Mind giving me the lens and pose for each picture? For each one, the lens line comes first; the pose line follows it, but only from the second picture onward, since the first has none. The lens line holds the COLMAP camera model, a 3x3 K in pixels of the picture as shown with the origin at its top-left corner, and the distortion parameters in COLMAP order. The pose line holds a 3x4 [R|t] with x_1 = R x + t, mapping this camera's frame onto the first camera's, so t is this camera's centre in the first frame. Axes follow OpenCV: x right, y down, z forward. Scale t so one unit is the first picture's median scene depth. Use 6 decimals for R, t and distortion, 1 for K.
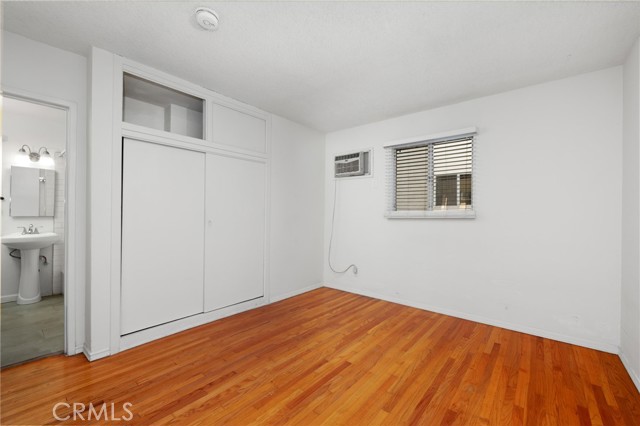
lens RADIAL K [[269.3, 0, 322.7], [0, 269.3, 212.5], [0, 0, 1]] dist [-0.004288, 0.000577]
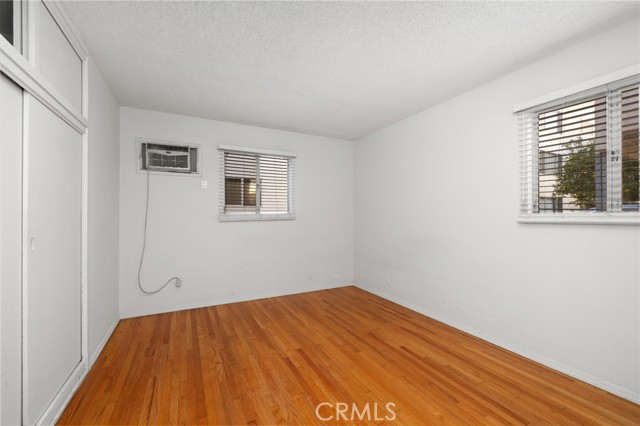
lens RADIAL K [[269.3, 0, 324.8], [0, 269.3, 211.9], [0, 0, 1]] dist [-0.004288, 0.000577]
pose [[0.390301, -0.003790, 0.920680, -0.674004], [0.005074, 0.999985, 0.001965, -0.014982], [-0.920673, 0.003905, 0.390314, 0.341293]]
